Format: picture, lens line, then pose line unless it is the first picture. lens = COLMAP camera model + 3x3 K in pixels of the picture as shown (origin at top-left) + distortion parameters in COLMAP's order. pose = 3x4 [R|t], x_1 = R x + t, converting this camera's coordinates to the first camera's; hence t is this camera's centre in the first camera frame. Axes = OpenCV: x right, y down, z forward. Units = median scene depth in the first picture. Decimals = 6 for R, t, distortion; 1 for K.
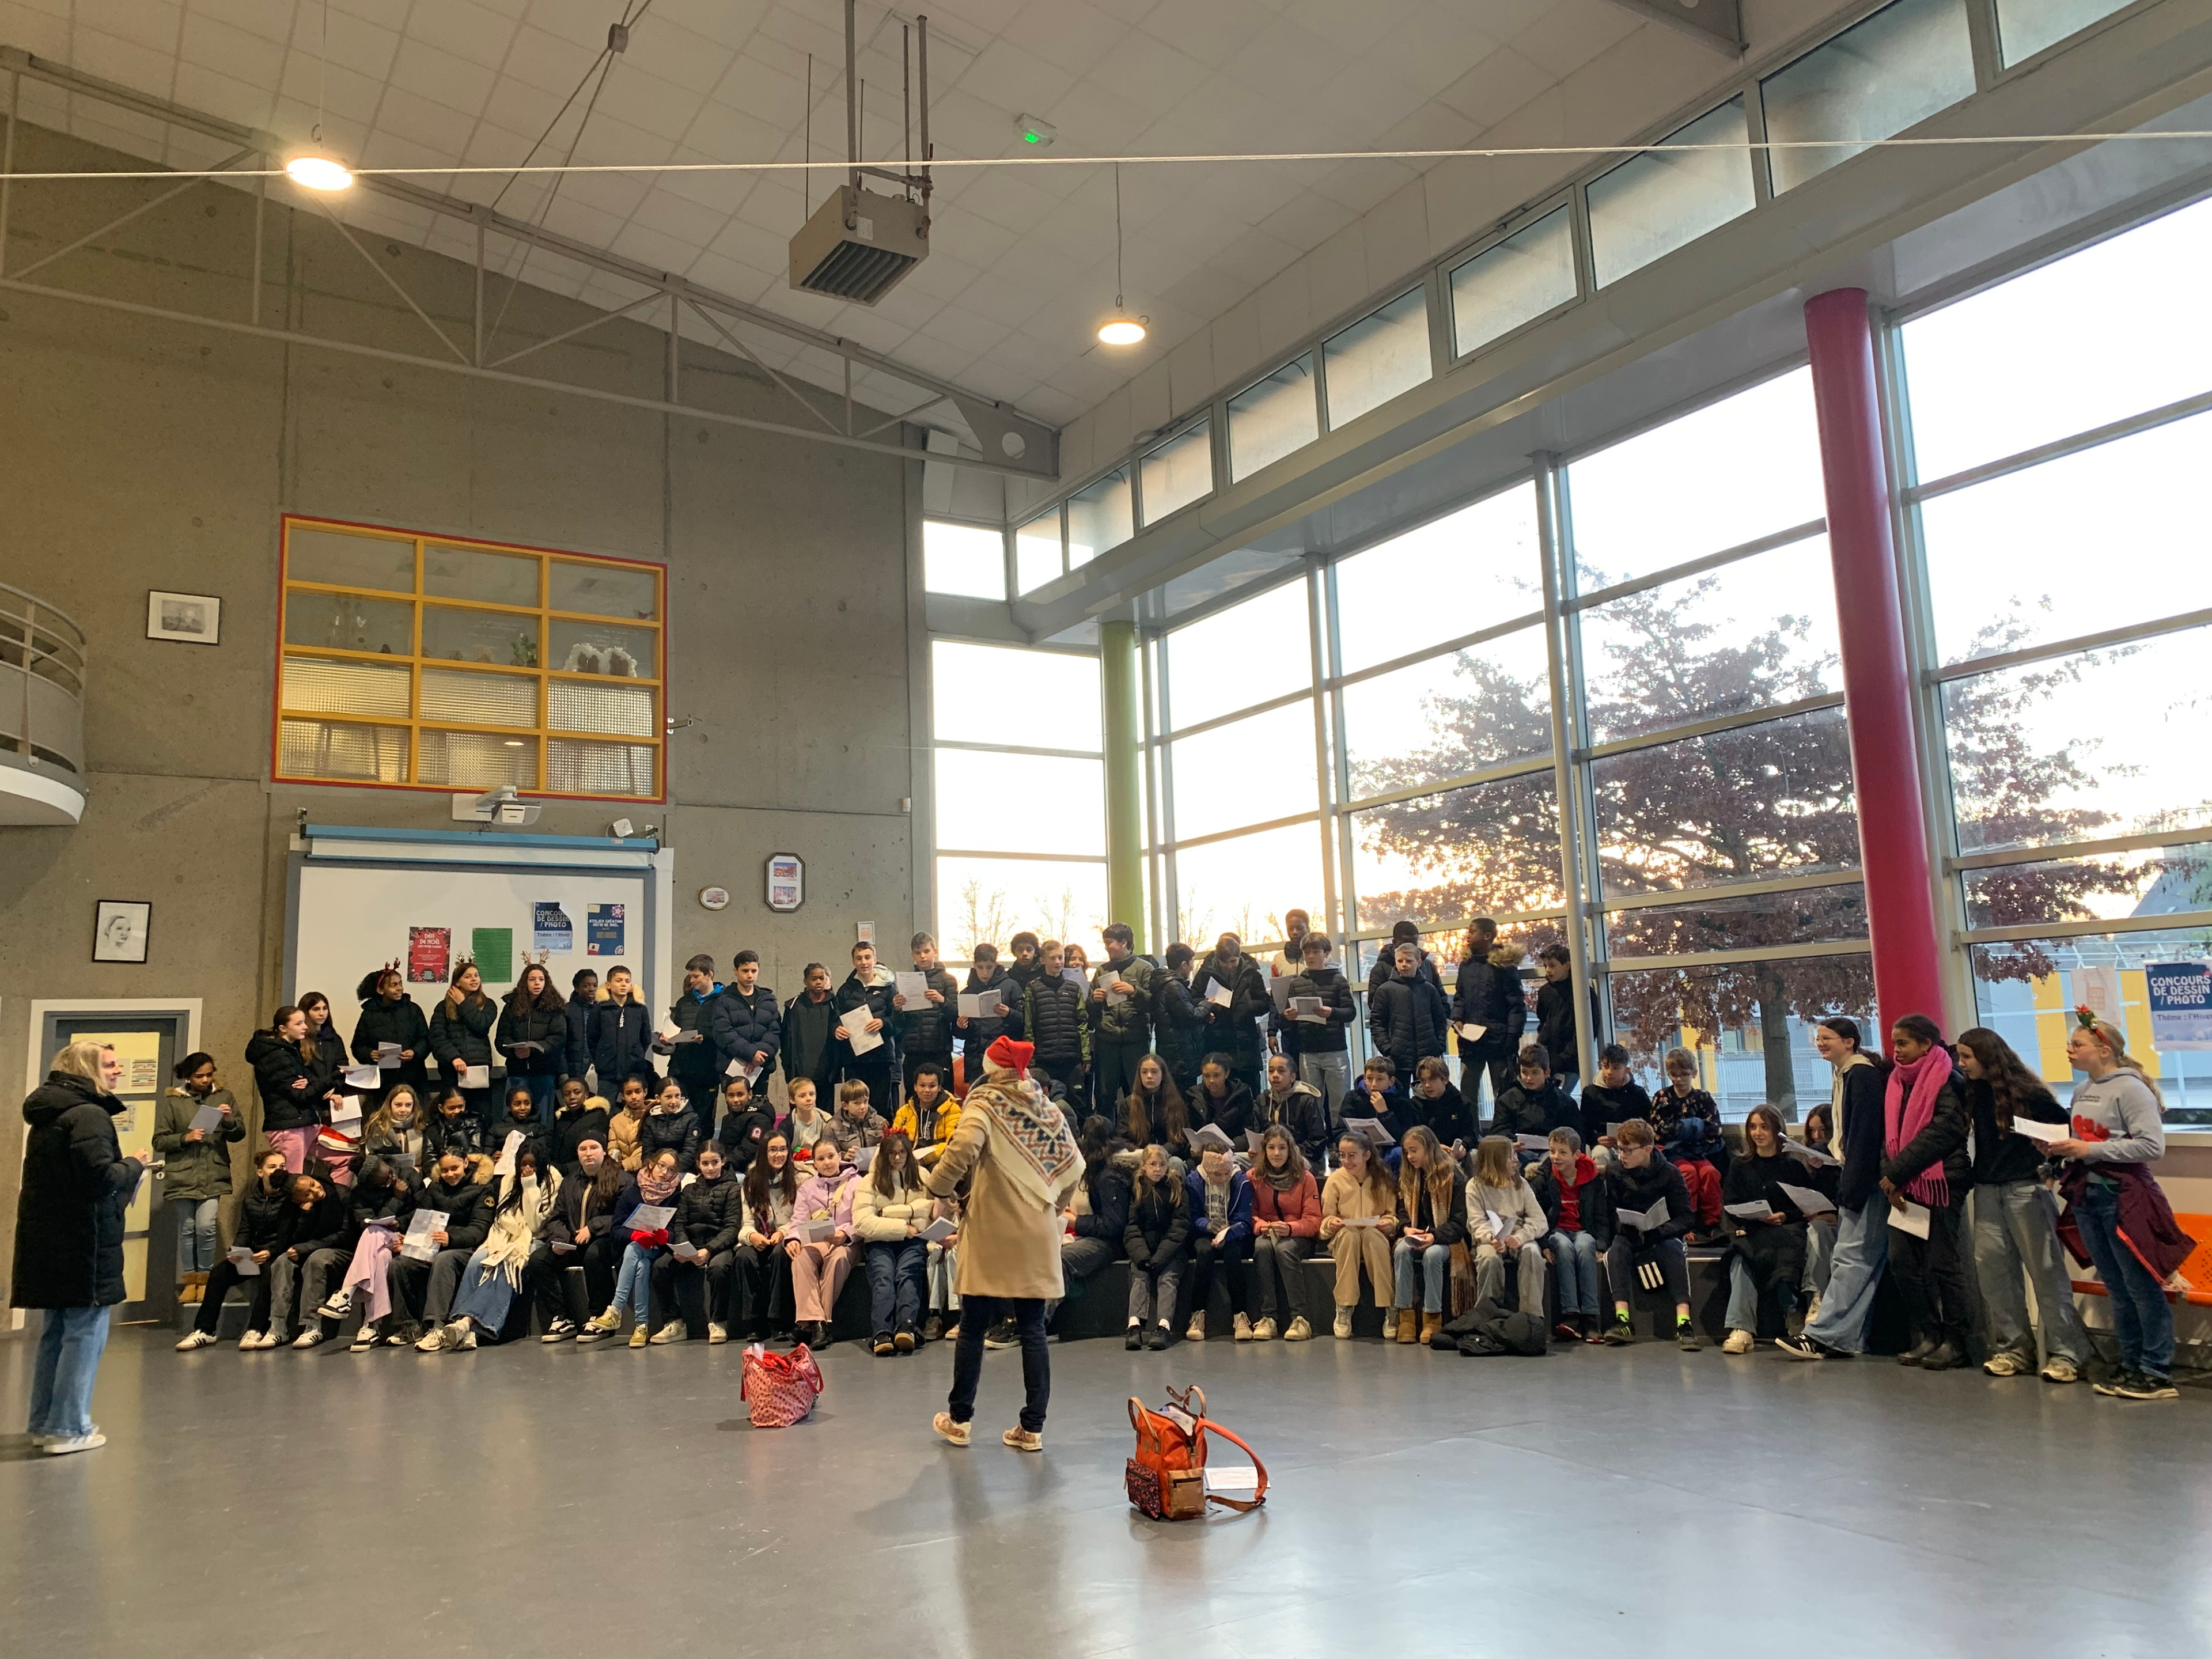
lens RADIAL K [[1662.1, 0, 1113.6], [0, 1662.1, 830.7], [0, 0, 1]] dist [0.019359, -0.011041]
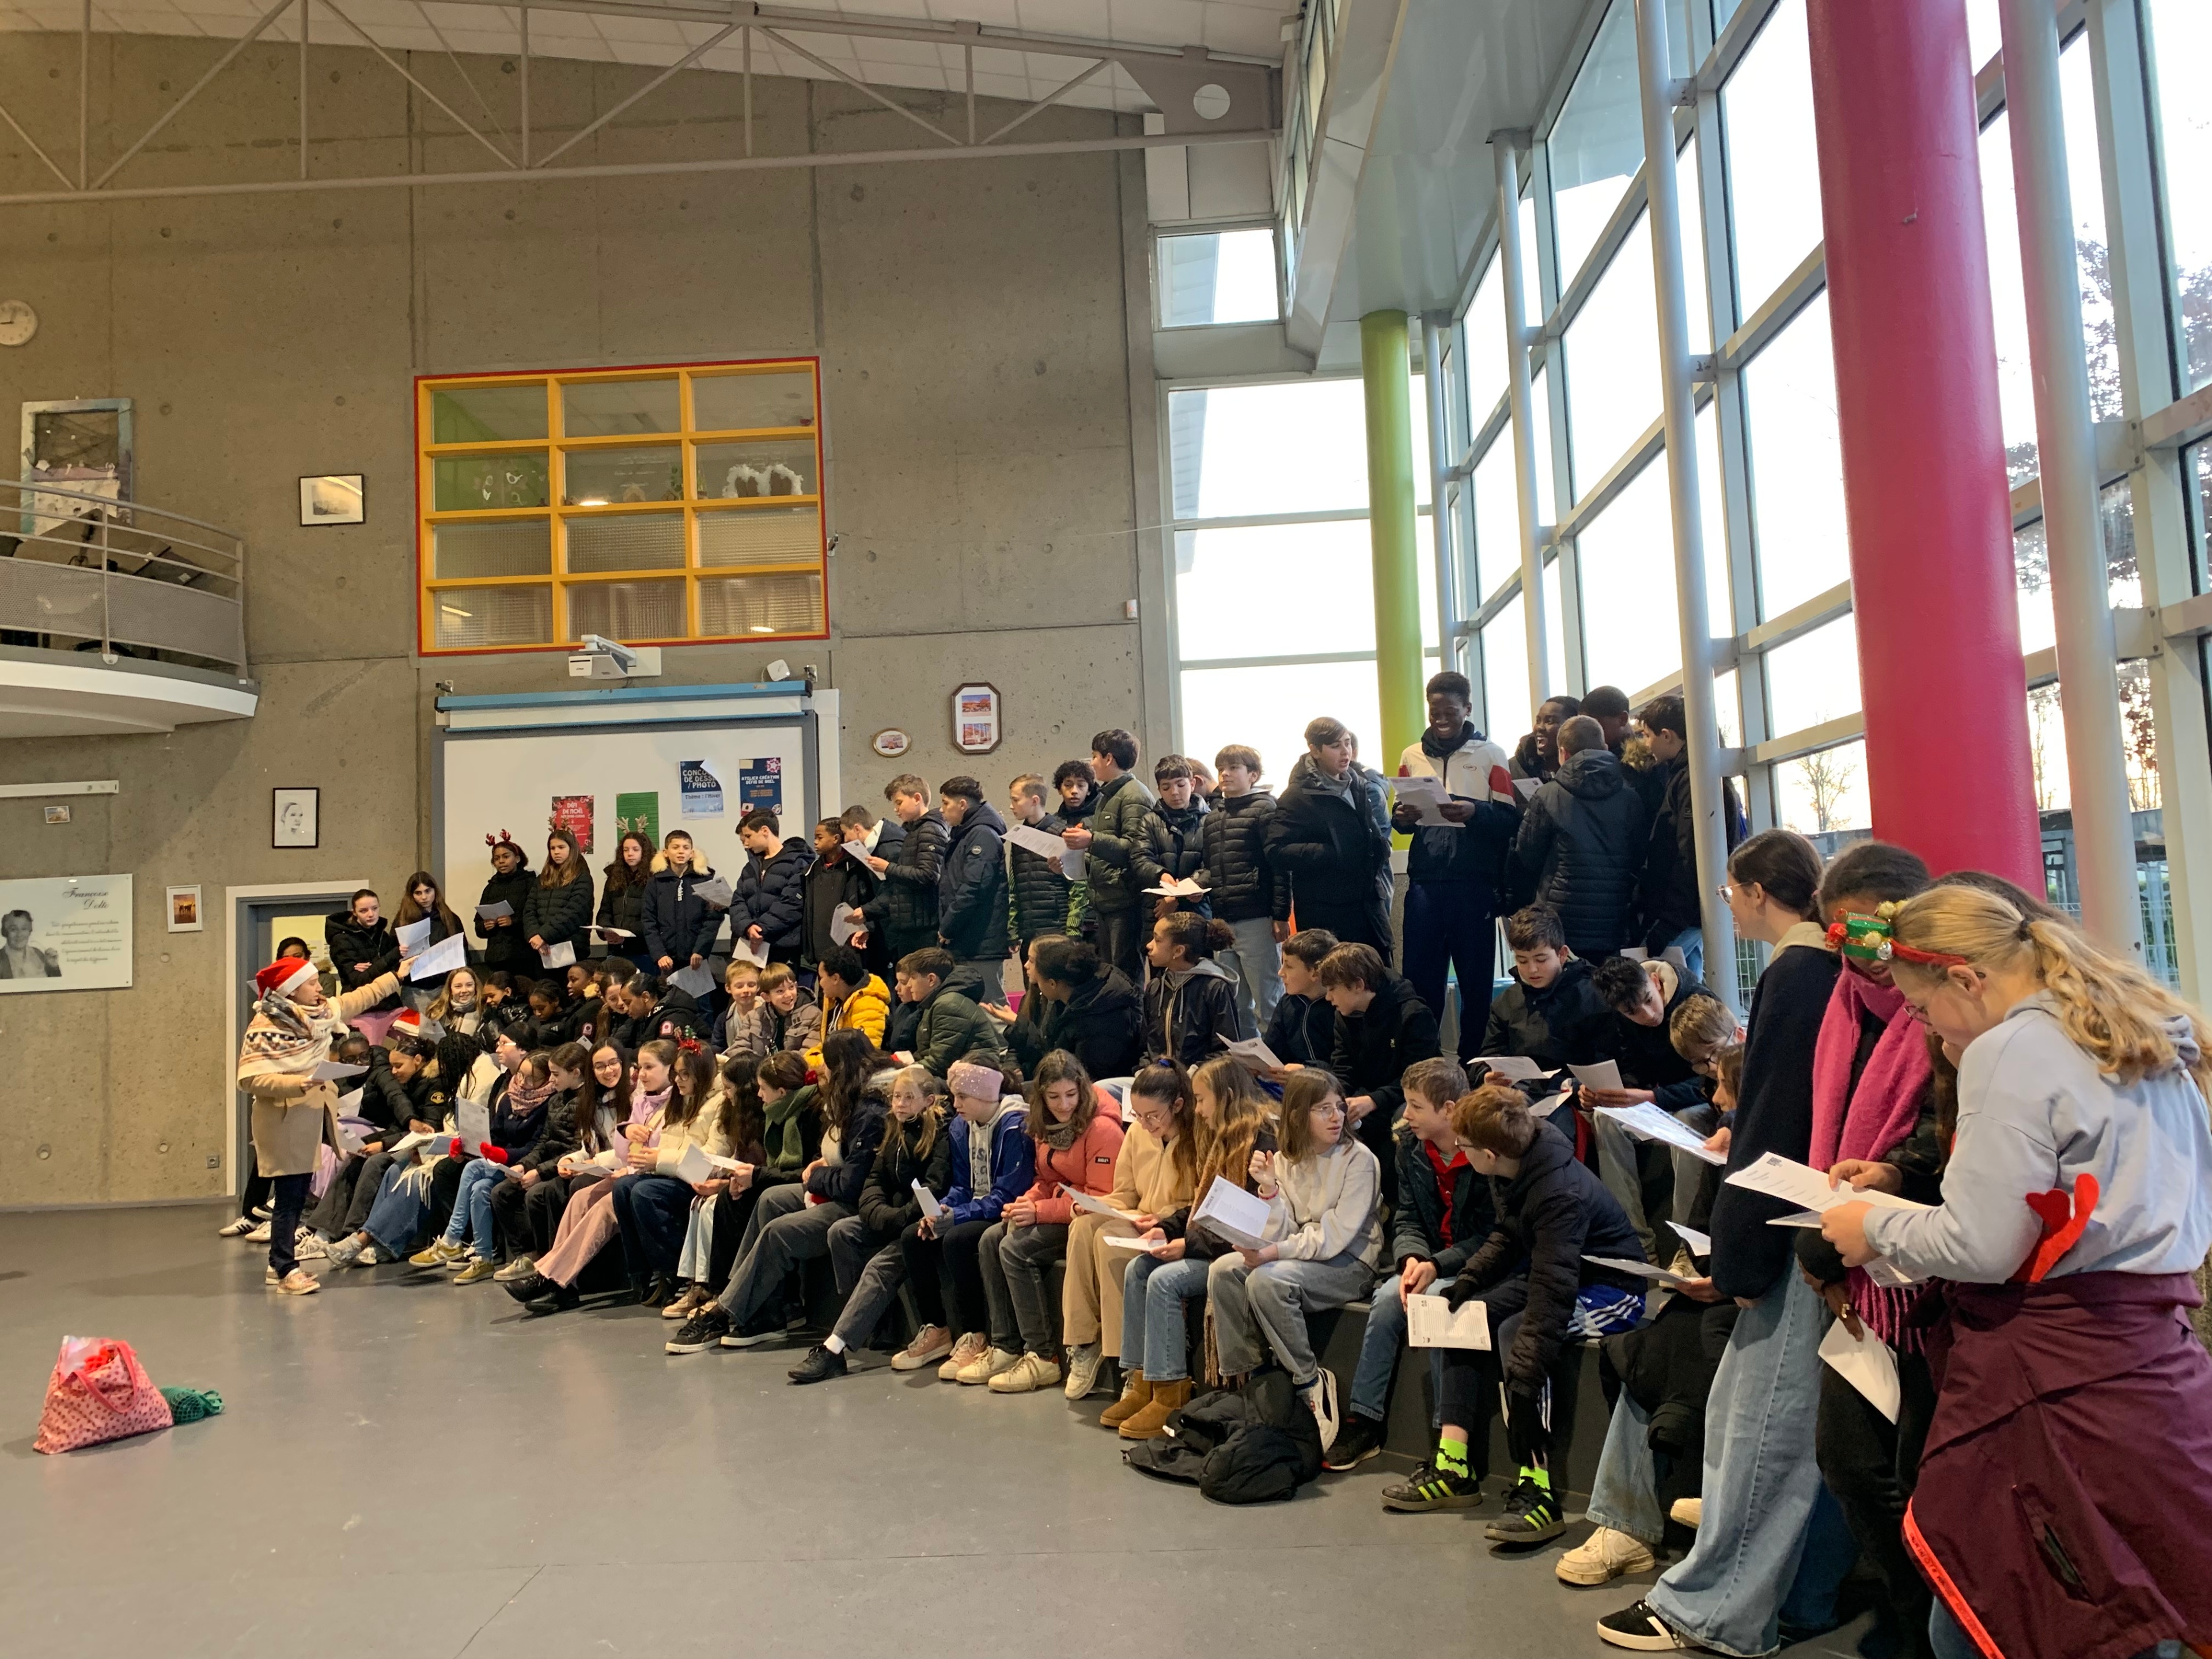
lens RADIAL K [[1662.1, 0, 1112.8], [0, 1662.1, 820.7], [0, 0, 1]] dist [0.019359, -0.011041]
pose [[0.833928, -0.046138, -0.549942, 0.331420], [0.092509, 0.994086, 0.056880, 0.043814], [0.544065, -0.098308, 0.833264, 0.367080]]
